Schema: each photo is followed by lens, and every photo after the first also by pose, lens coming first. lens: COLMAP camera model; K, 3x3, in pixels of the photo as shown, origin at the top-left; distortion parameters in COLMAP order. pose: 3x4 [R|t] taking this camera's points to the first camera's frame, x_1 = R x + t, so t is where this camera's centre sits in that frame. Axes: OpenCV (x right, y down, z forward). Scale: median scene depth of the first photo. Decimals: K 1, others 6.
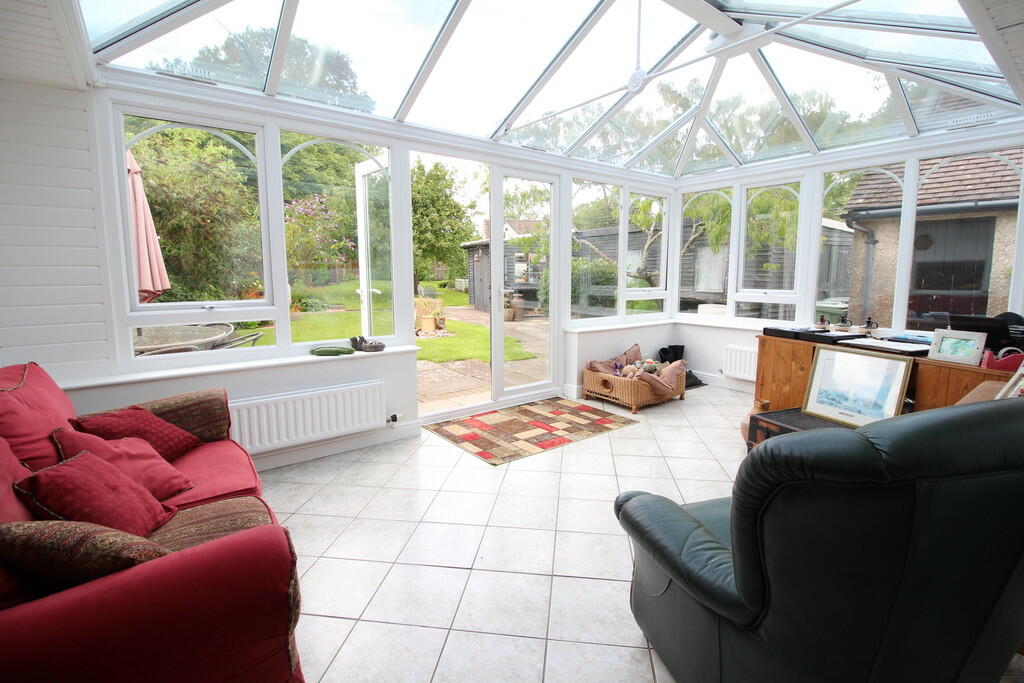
lens RADIAL K [[477.1, 0, 516.6], [0, 477.1, 326.7], [0, 0, 1]] dist [0.004355, -0.014075]
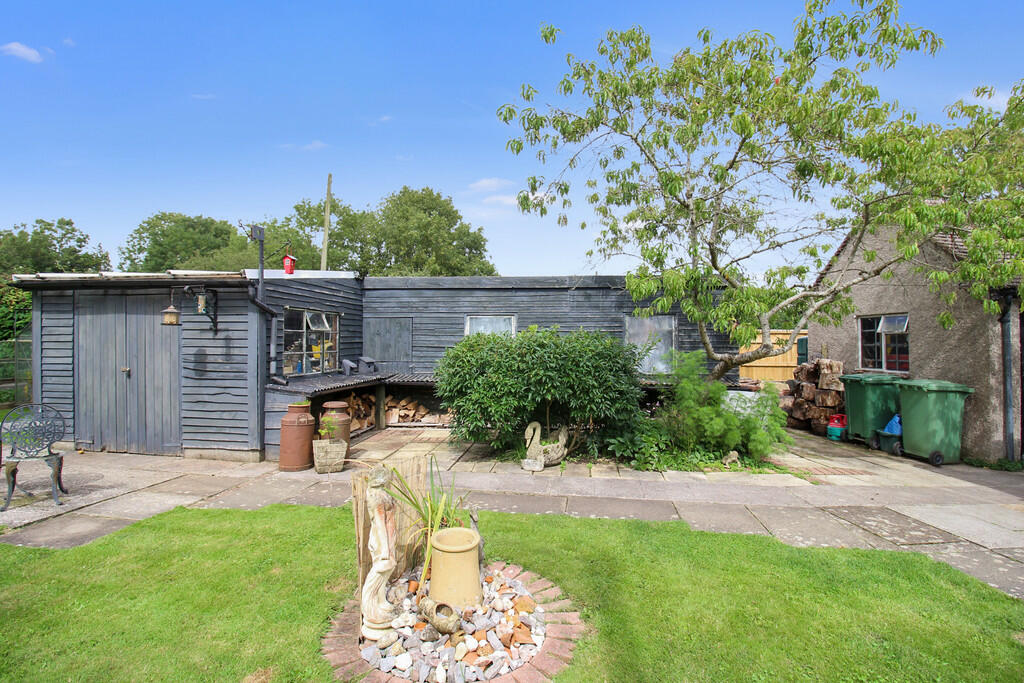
lens RADIAL K [[477.1, 0, 516.6], [0, 477.1, 326.7], [0, 0, 1]] dist [0.004355, -0.014075]
pose [[0.488729, 0.025962, 0.872050, -0.220983], [0.102083, 0.990989, -0.086714, -0.060323], [-0.866443, 0.131401, 0.481675, 0.467072]]
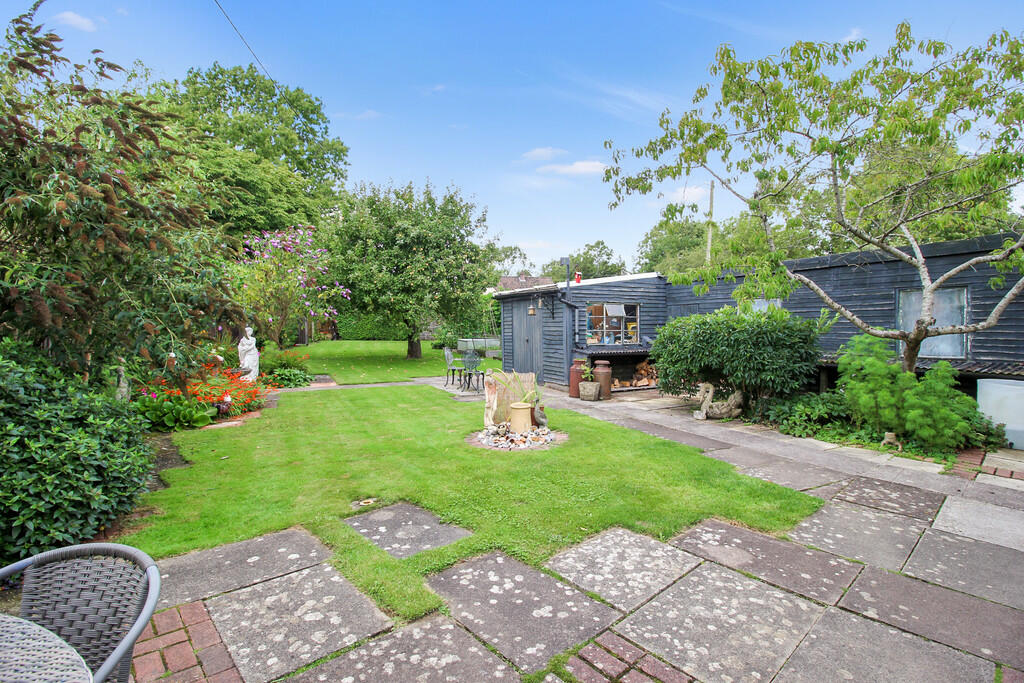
lens RADIAL K [[477.1, 0, 516.6], [0, 477.1, 326.7], [0, 0, 1]] dist [0.004355, -0.014075]
pose [[0.995846, -0.002805, 0.091007, -0.137293], [0.013737, 0.992712, -0.119721, -0.026456], [-0.090008, 0.120474, 0.988628, 0.230944]]
